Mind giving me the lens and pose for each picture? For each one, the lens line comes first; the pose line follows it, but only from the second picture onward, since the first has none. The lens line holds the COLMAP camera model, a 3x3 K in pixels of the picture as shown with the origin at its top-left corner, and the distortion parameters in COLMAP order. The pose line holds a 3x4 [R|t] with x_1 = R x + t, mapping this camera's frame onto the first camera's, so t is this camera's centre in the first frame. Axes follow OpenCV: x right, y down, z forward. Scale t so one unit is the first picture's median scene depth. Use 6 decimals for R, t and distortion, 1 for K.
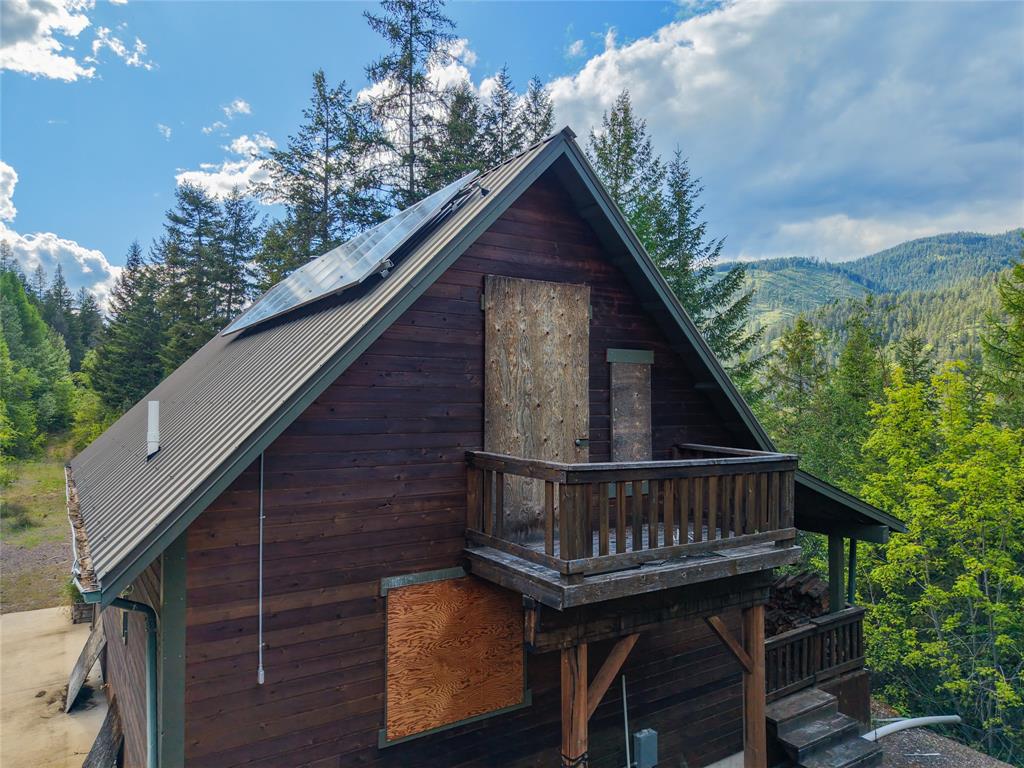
lens RADIAL K [[689.3, 0, 532.3], [0, 689.3, 399.5], [0, 0, 1]] dist [0.174866, -0.166965]
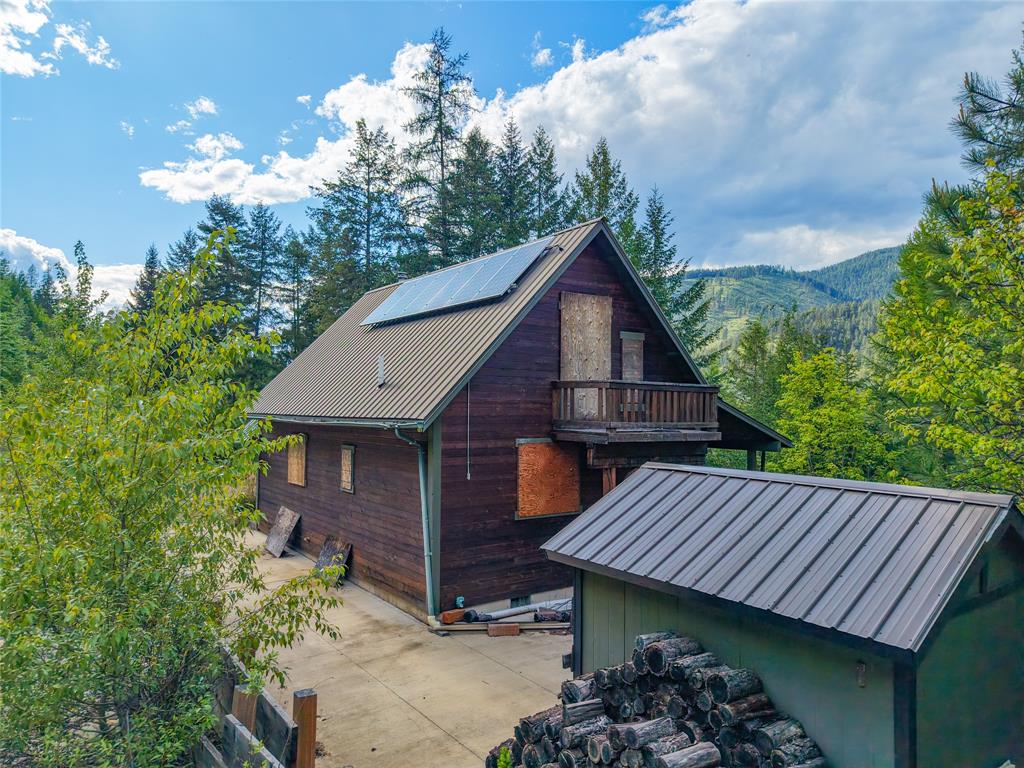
lens RADIAL K [[712.8, 0, 529.4], [0, 712.8, 378.7], [0, 0, 1]] dist [0.053516, -0.084468]
pose [[0.998914, 0.010540, 0.045393, -0.063580], [-0.008932, 0.999331, -0.035478, 0.035636], [-0.045736, 0.035034, 0.998339, -0.257170]]
